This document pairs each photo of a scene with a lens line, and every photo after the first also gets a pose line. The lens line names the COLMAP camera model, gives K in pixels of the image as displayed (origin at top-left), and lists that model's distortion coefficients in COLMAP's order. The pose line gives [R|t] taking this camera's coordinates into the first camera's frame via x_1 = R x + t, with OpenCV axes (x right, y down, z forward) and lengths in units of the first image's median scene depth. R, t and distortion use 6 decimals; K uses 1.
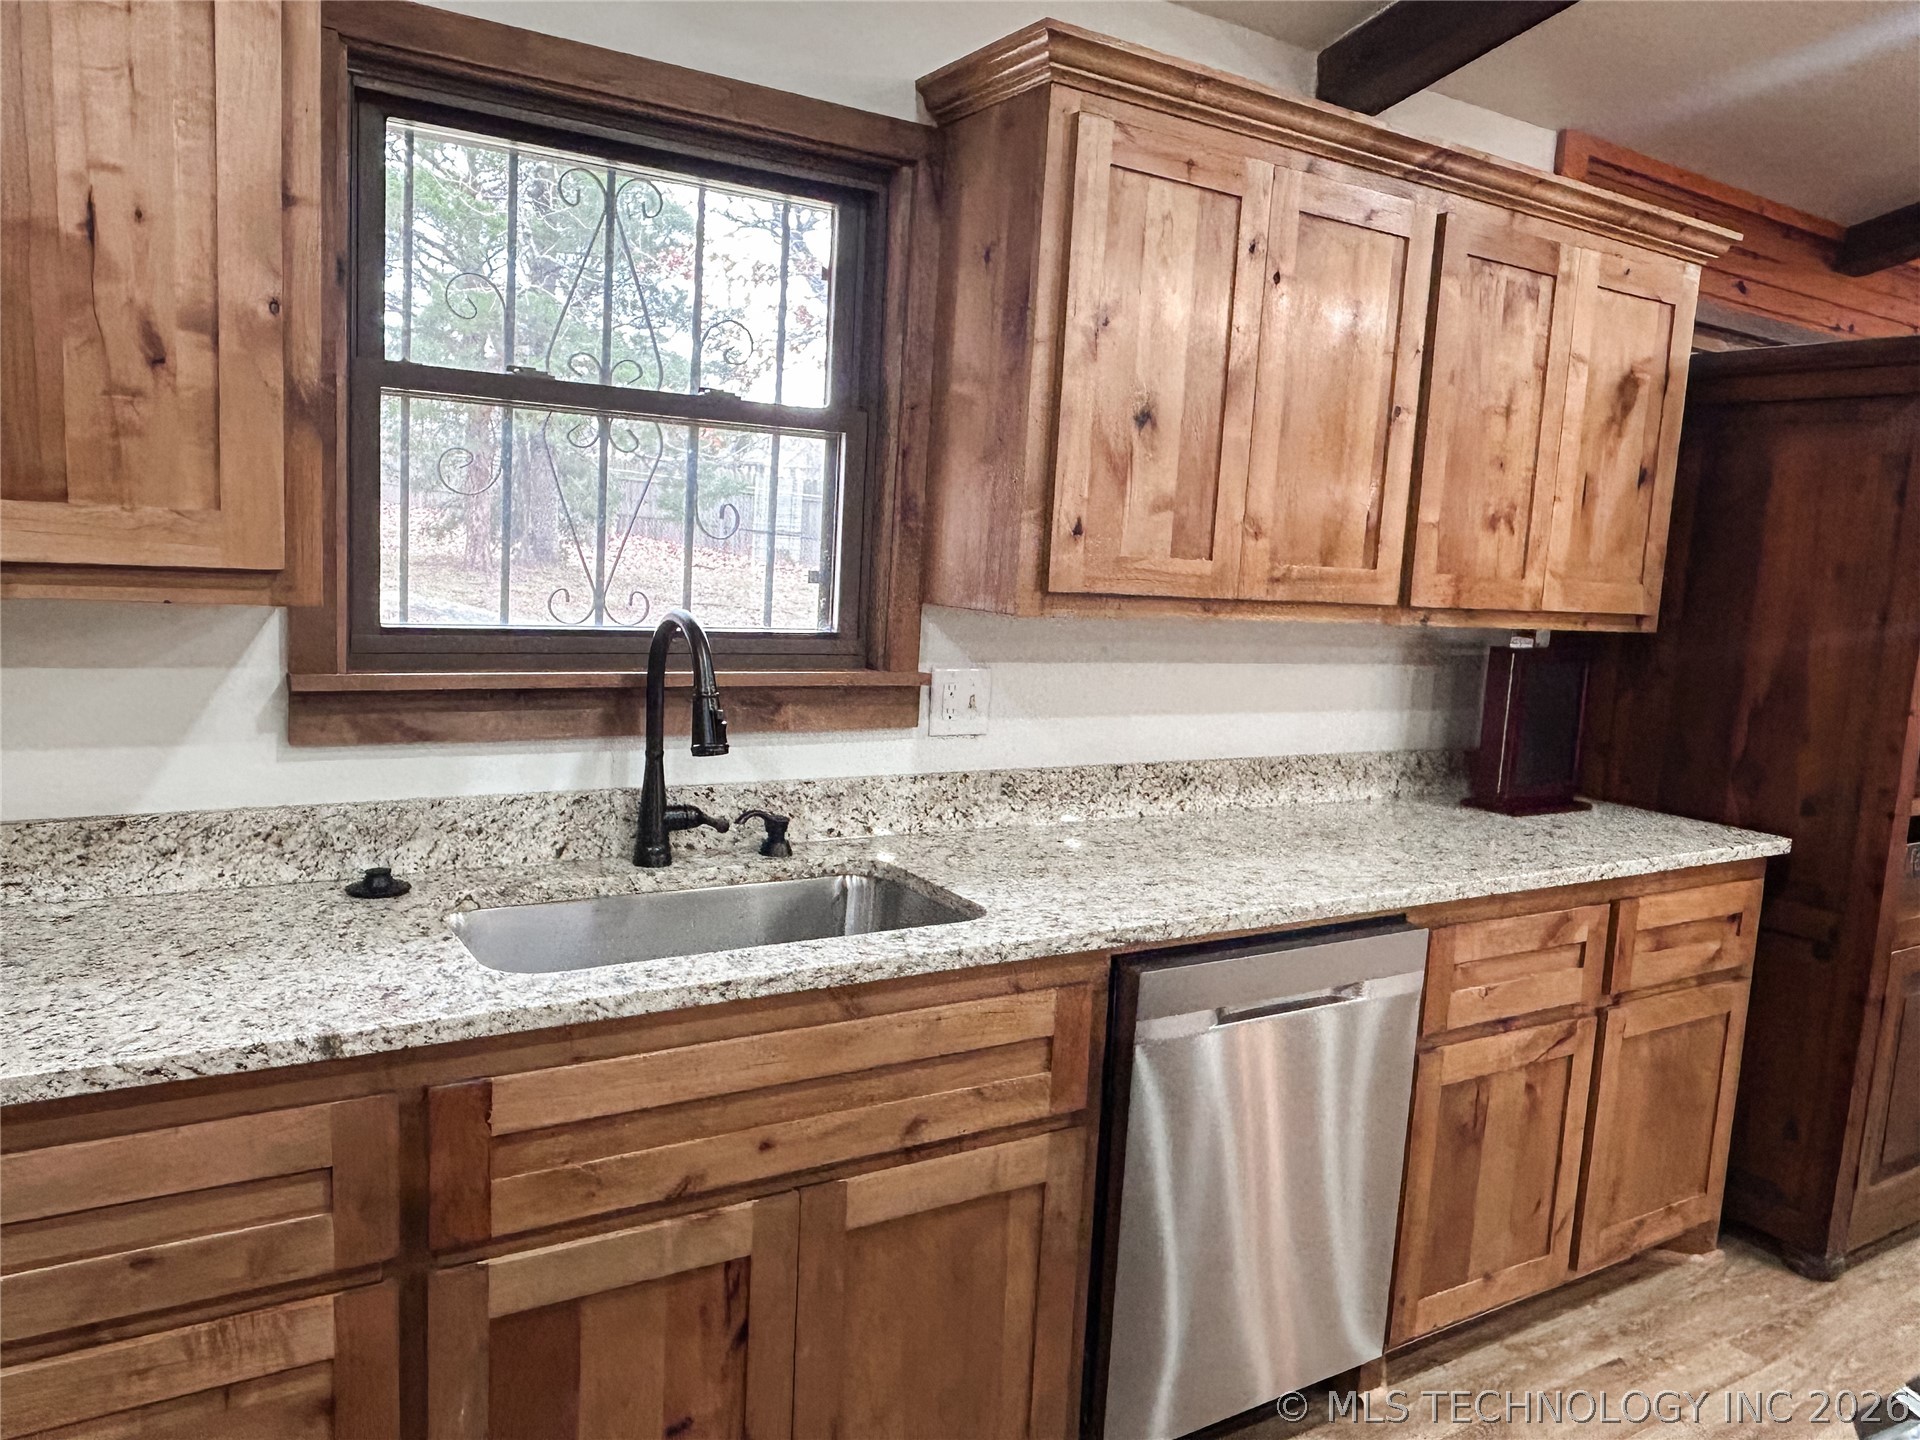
lens RADIAL K [[1364.5, 0, 955.6], [0, 1364.5, 717.3], [0, 0, 1]] dist [0.001570, -0.001623]
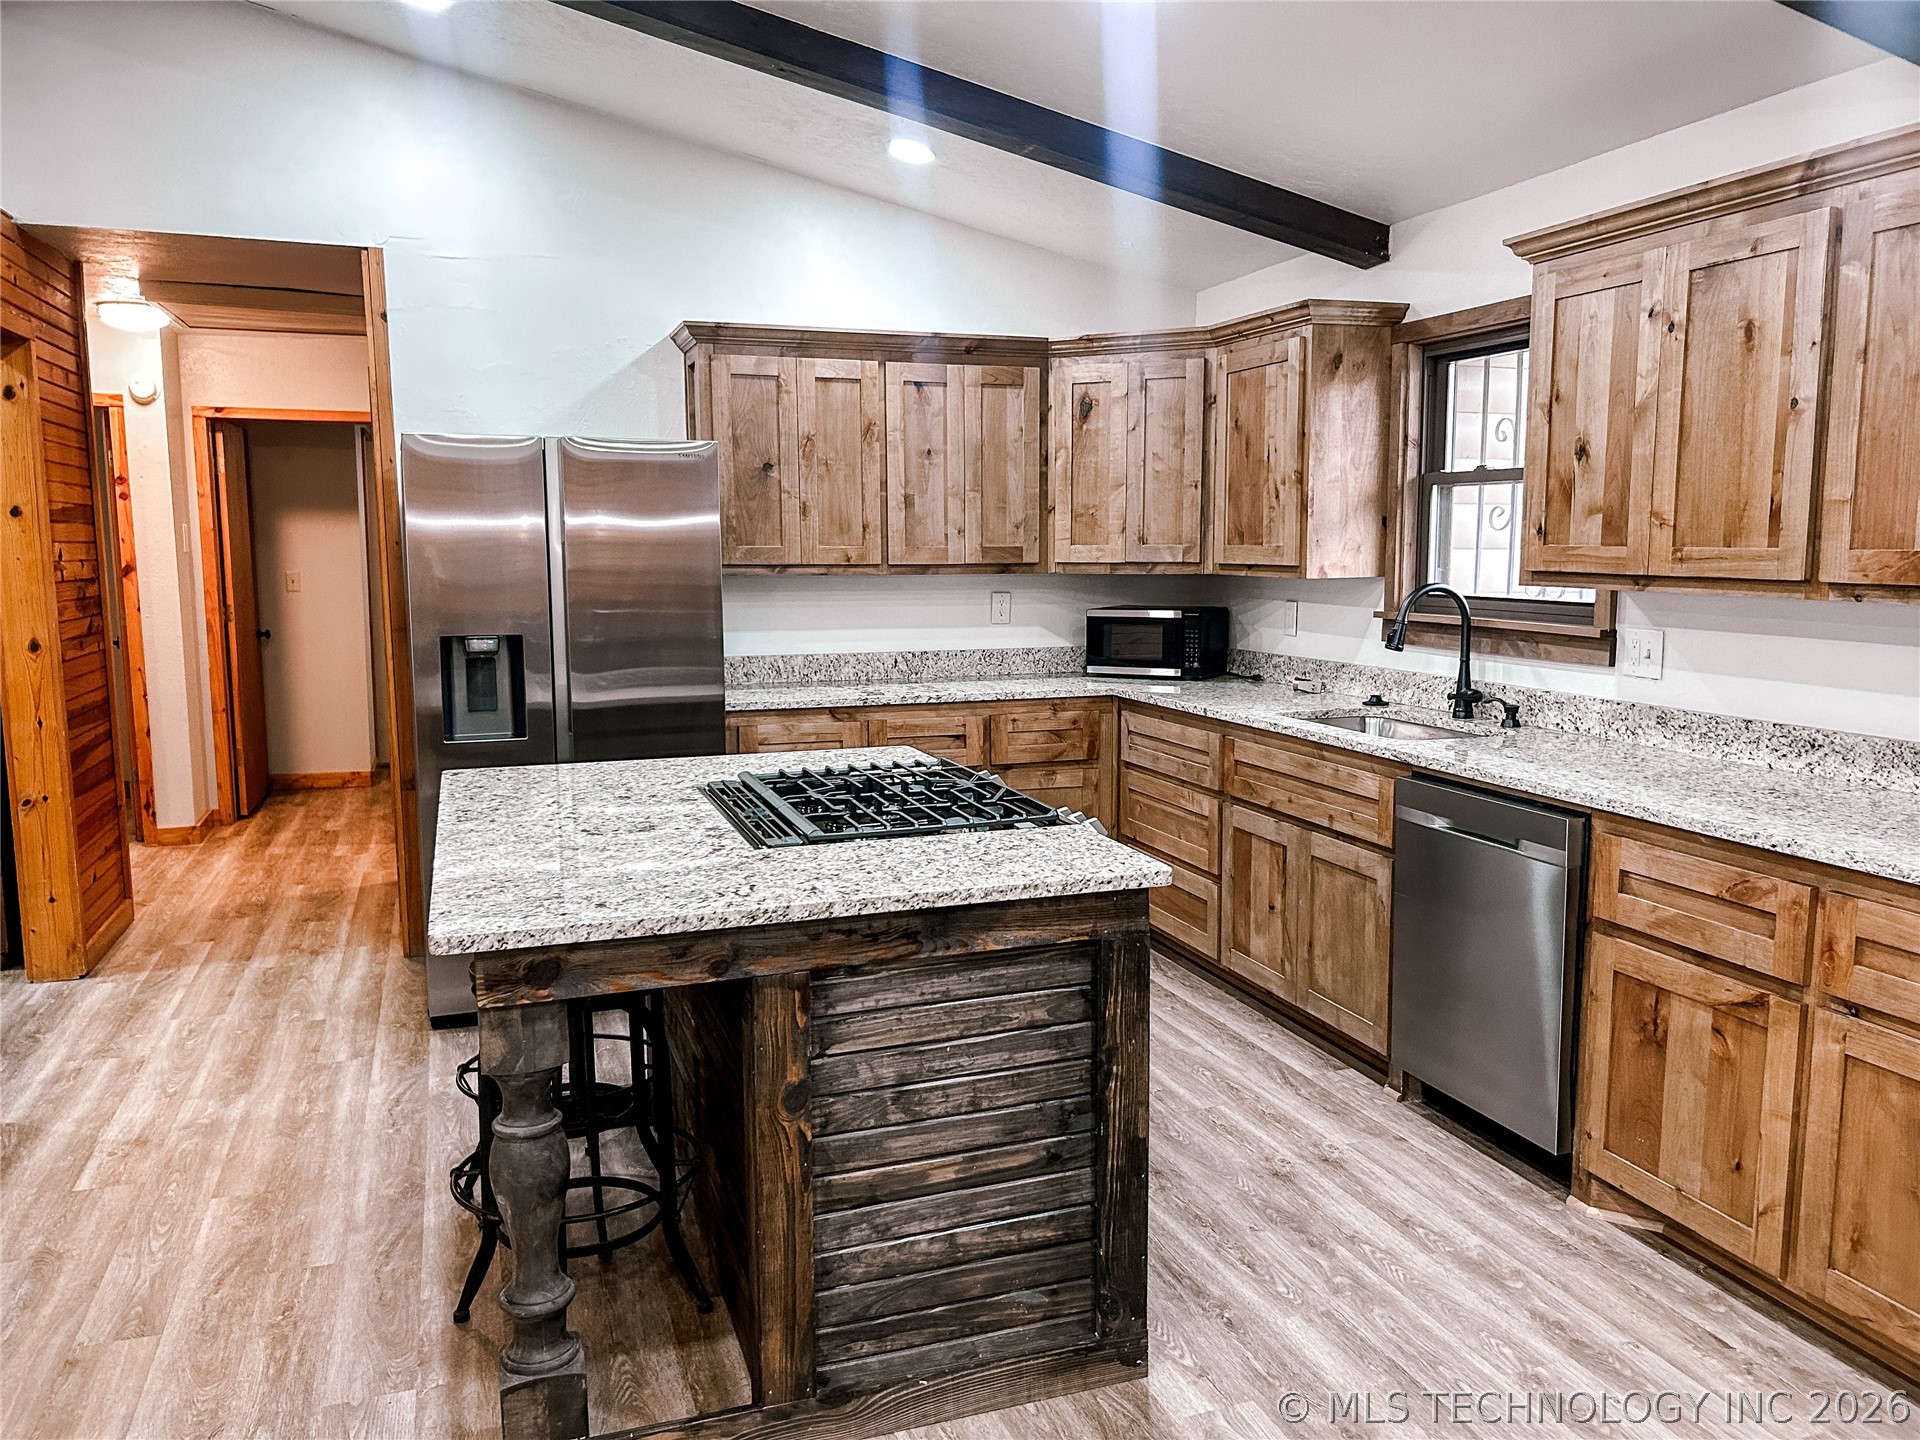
lens RADIAL K [[1463.0, 0, 957.8], [0, 1463.0, 721.0], [0, 0, 1]] dist [0.025088, -0.002110]
pose [[-0.223302, 0.071480, -0.972125, 1.806852], [-0.128893, 0.986385, 0.102136, -0.007273], [0.966190, 0.148107, -0.211049, 0.702531]]
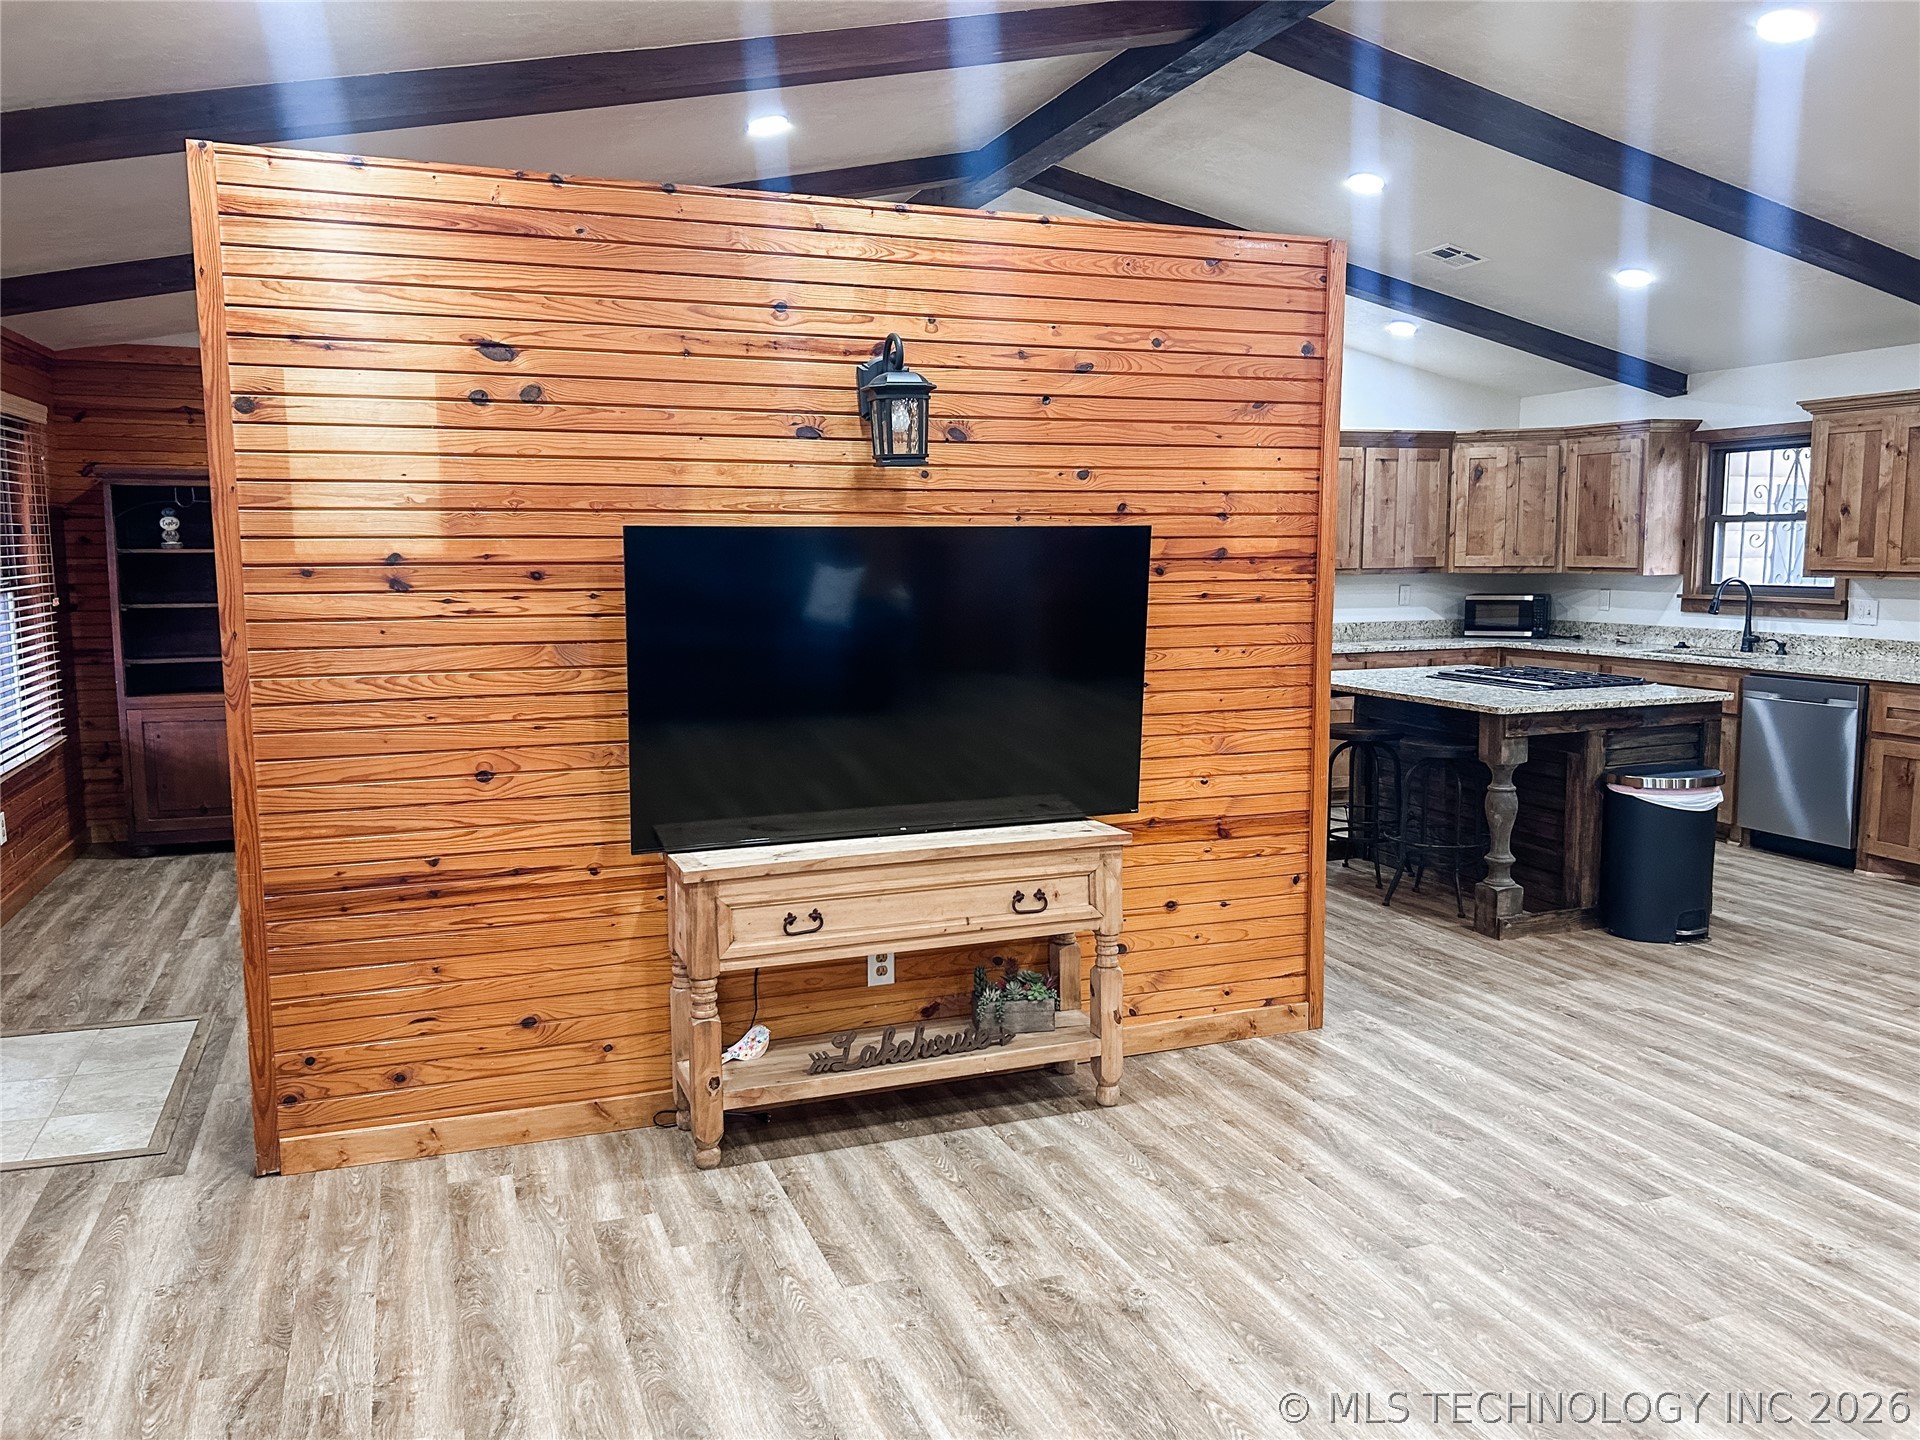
lens RADIAL K [[1463.0, 0, 958.7], [0, 1463.0, 710.7], [0, 0, 1]] dist [0.025088, -0.002110]
pose [[-0.189926, 0.061729, -0.979856, 3.585437], [-0.126451, 0.988171, 0.086763, 0.172101], [0.973621, 0.140382, -0.179873, -0.238895]]
